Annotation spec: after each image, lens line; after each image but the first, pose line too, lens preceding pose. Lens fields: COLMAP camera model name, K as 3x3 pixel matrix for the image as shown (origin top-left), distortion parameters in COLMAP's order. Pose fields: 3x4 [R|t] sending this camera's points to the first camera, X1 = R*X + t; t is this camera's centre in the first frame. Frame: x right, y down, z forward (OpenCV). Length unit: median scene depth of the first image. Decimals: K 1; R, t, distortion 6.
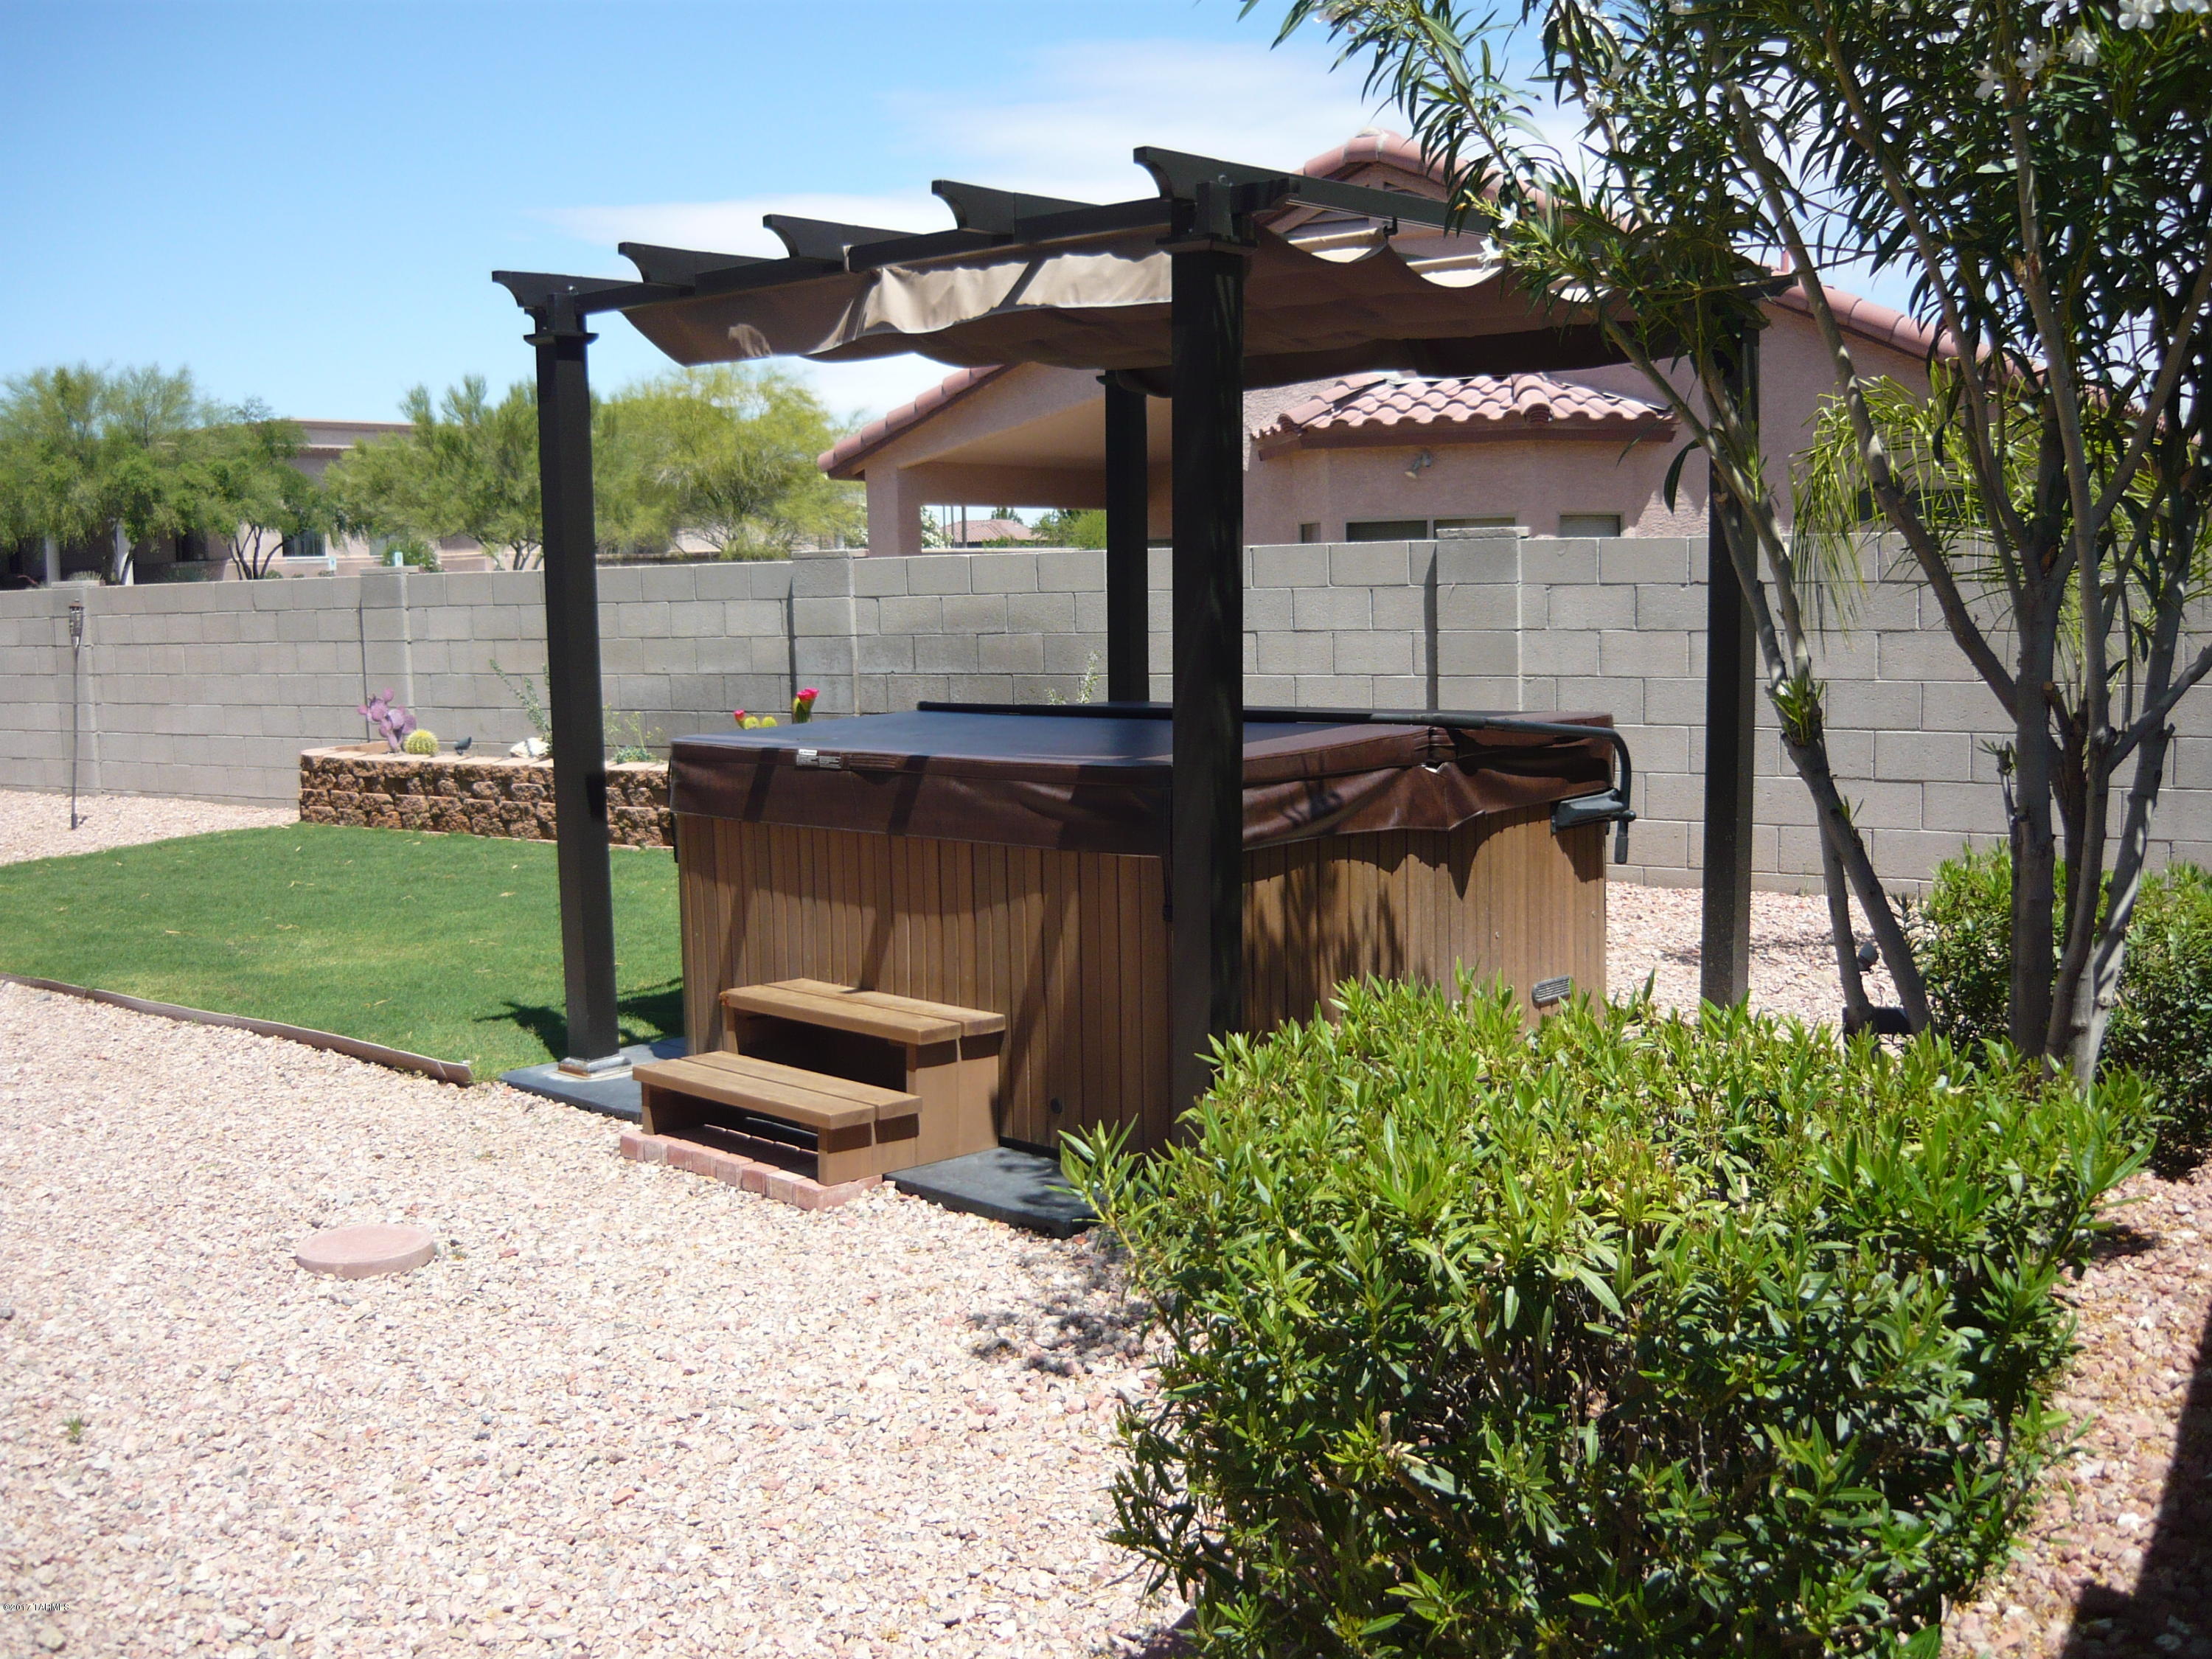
lens RADIAL K [[2205.7, 0, 1120.8], [0, 2205.7, 837.5], [0, 0, 1]] dist [-0.135712, 0.000000]
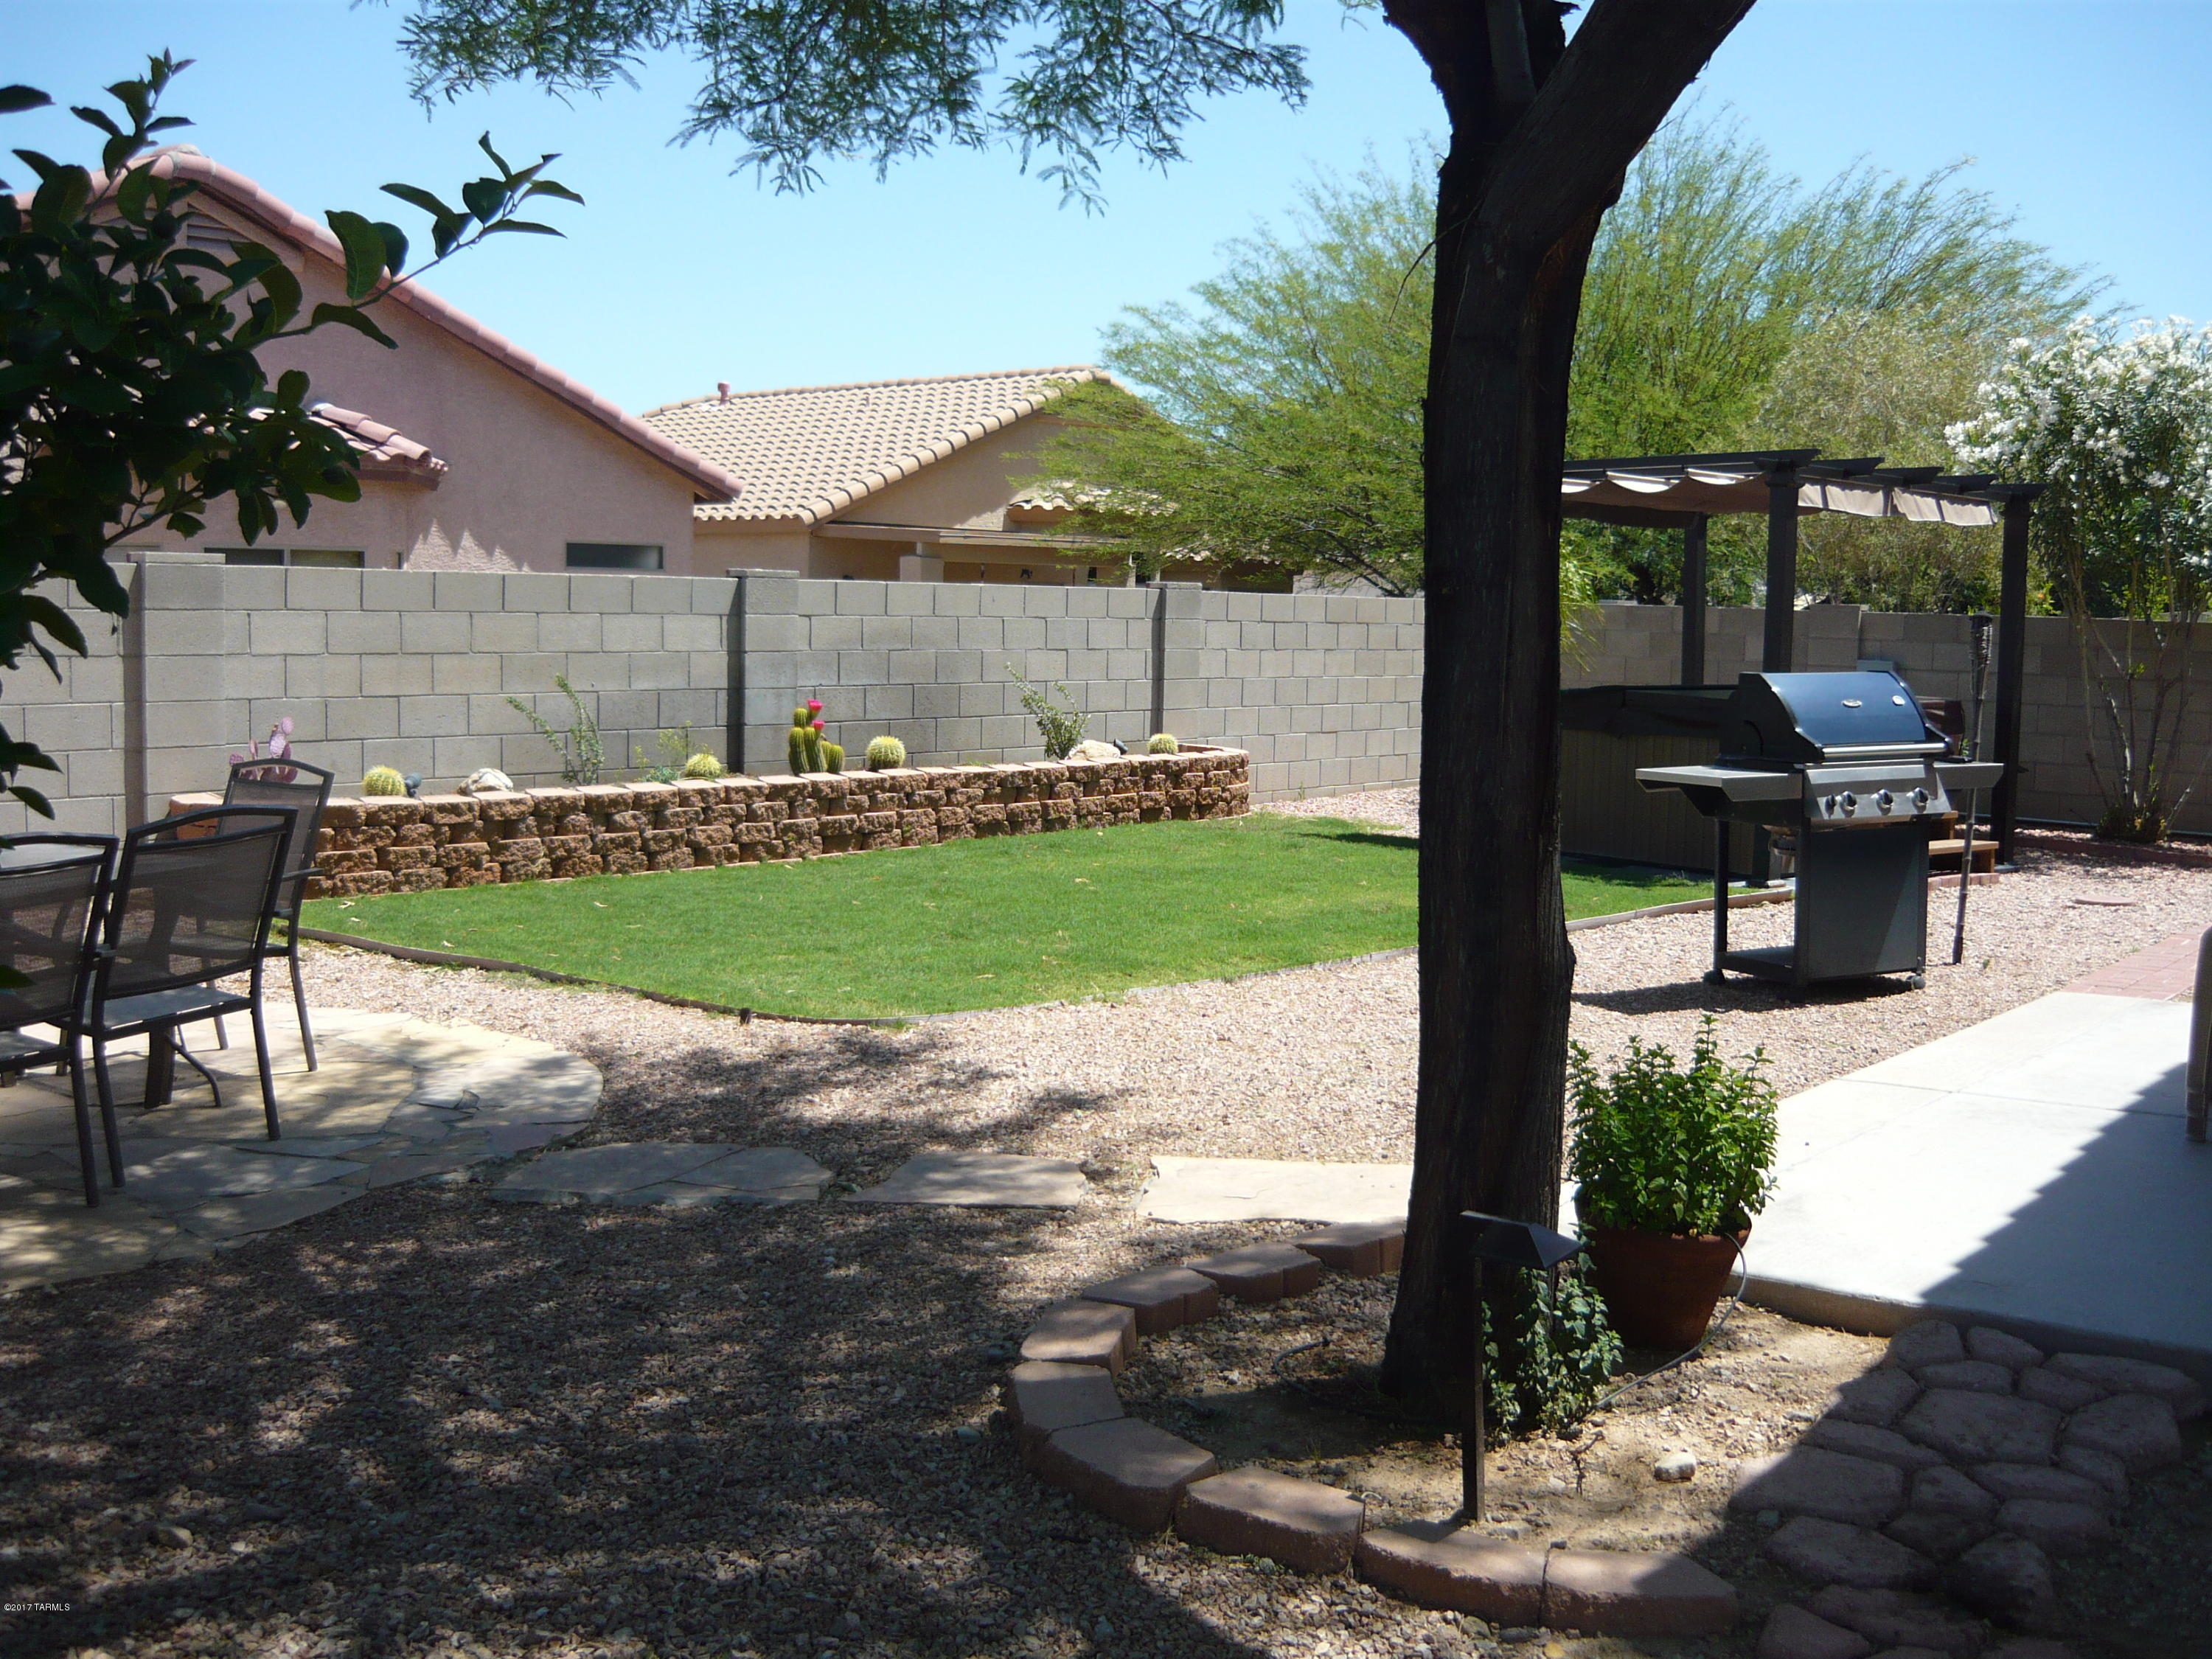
lens RADIAL K [[2205.7, 0, 1105.2], [0, 2205.7, 841.2], [0, 0, 1]] dist [-0.135712, 0.000000]
pose [[0.174171, -0.076498, 0.981740, -2.072239], [0.094131, 0.993706, 0.060730, -0.090556], [-0.980206, 0.081835, 0.180276, 1.193346]]
